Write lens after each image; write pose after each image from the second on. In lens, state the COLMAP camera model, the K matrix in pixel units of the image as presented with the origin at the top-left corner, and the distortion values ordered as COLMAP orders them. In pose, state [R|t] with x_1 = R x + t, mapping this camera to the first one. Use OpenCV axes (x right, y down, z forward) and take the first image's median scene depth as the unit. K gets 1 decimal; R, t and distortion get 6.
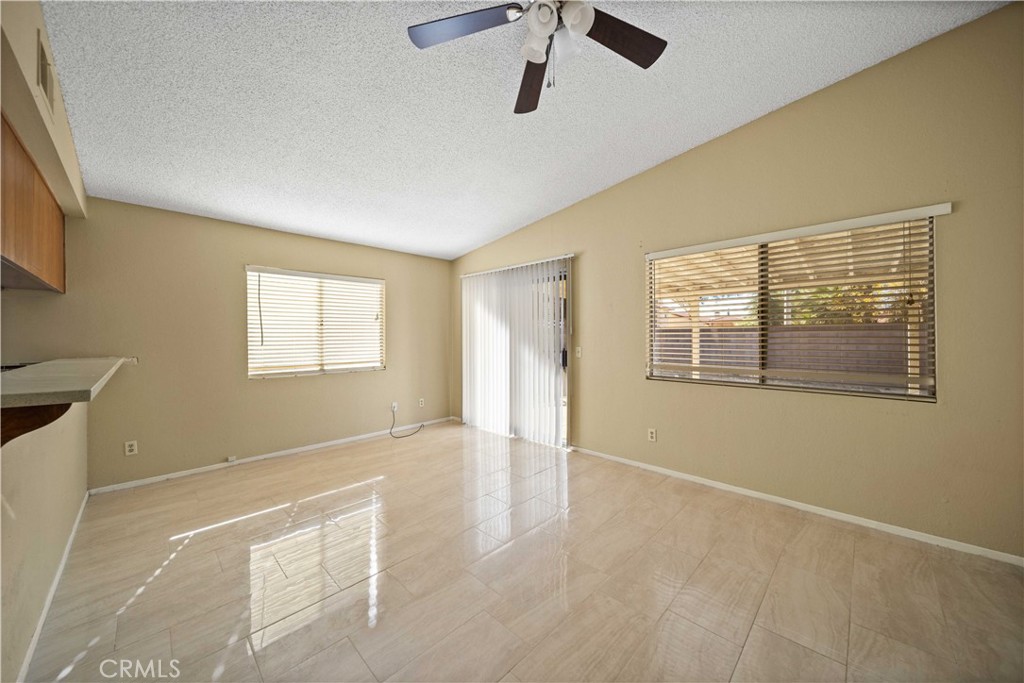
lens RADIAL K [[364.1, 0, 510.8], [0, 364.1, 336.2], [0, 0, 1]] dist [0.000359, -0.000046]
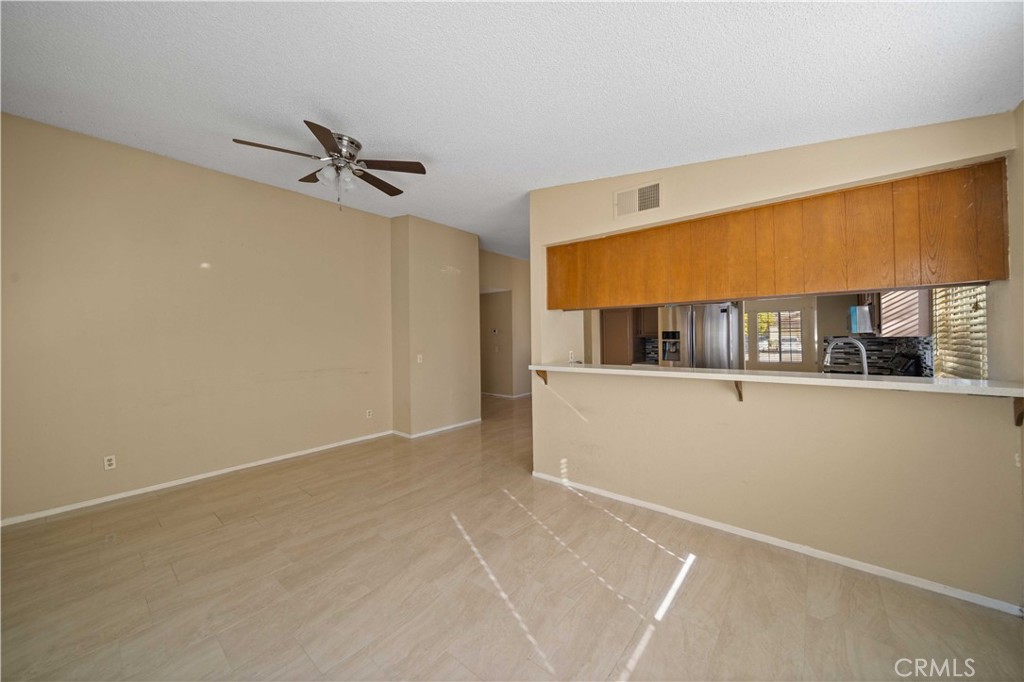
lens RADIAL K [[364.1, 0, 510.8], [0, 364.1, 335.7], [0, 0, 1]] dist [0.000359, -0.000046]
pose [[-0.996429, 0.022138, -0.081482, -0.396964], [0.022288, 0.999751, -0.000932, -0.046260], [0.081441, -0.002745, -0.996674, 2.037262]]
